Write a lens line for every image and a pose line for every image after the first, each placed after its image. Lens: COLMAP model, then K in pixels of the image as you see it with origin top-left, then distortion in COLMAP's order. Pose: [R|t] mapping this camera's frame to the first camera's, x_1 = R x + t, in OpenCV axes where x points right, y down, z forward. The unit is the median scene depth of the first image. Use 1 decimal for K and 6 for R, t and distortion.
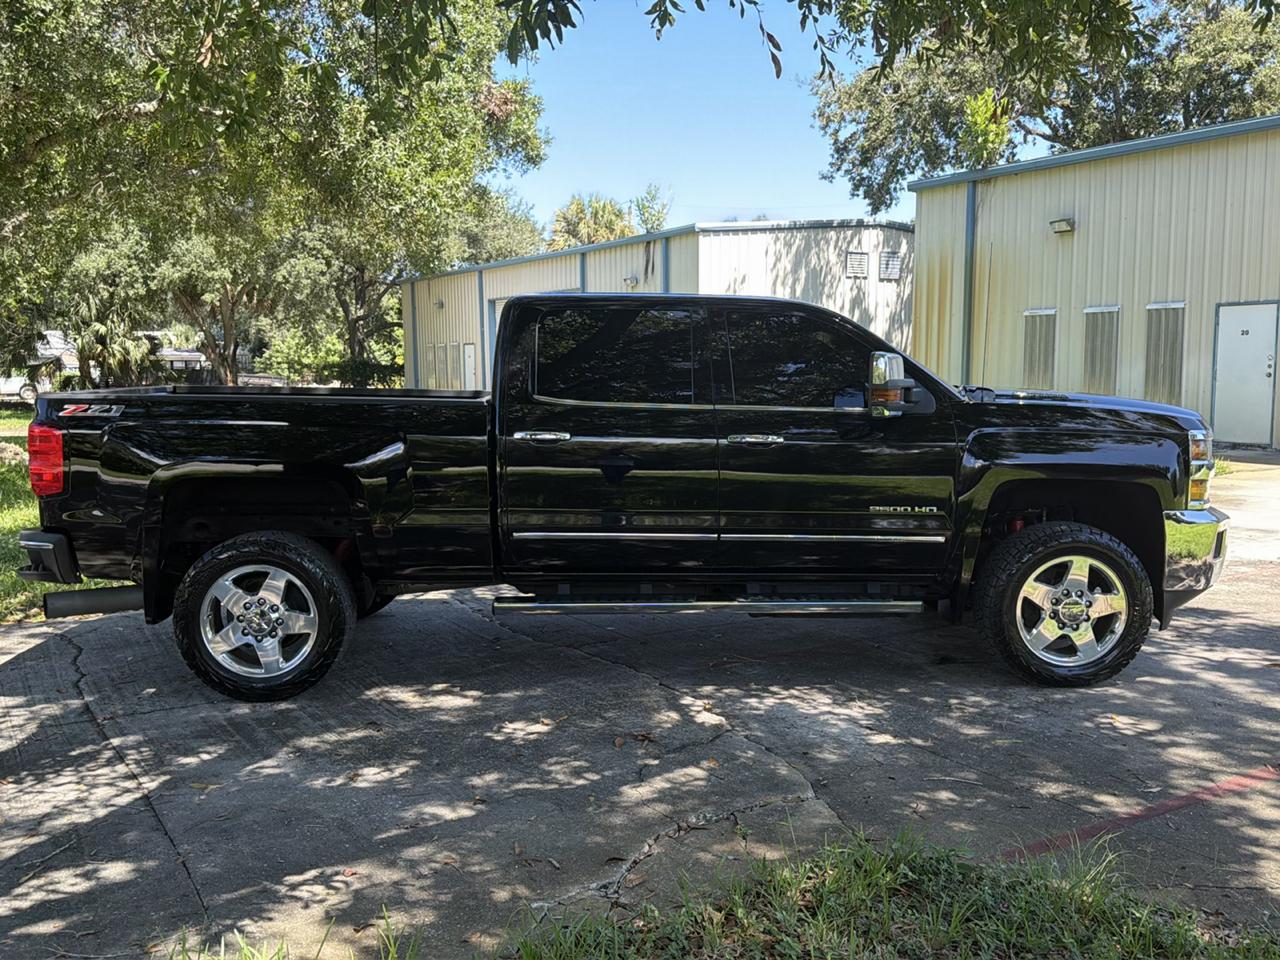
lens RADIAL K [[1140.9, 0, 647.1], [0, 1140.9, 476.2], [0, 0, 1]] dist [0.132721, -0.267706]
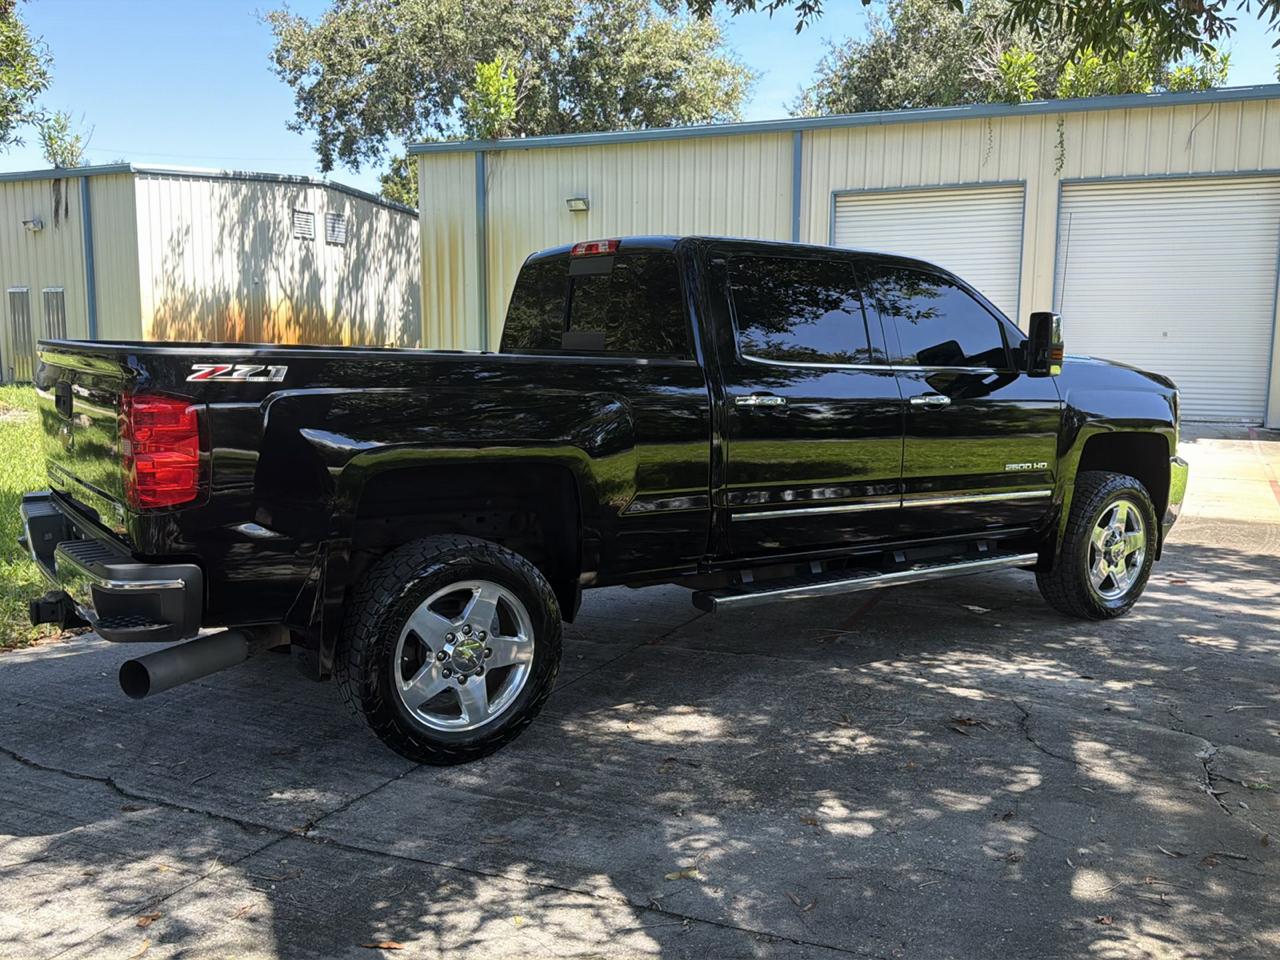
lens RADIAL K [[1140.9, 0, 647.1], [0, 1140.9, 476.2], [0, 0, 1]] dist [0.132721, -0.267706]
pose [[0.837662, -0.049958, 0.543899, -0.614109], [0.036486, 0.998702, 0.035540, -0.012289], [-0.544969, -0.009926, 0.838398, 0.304305]]
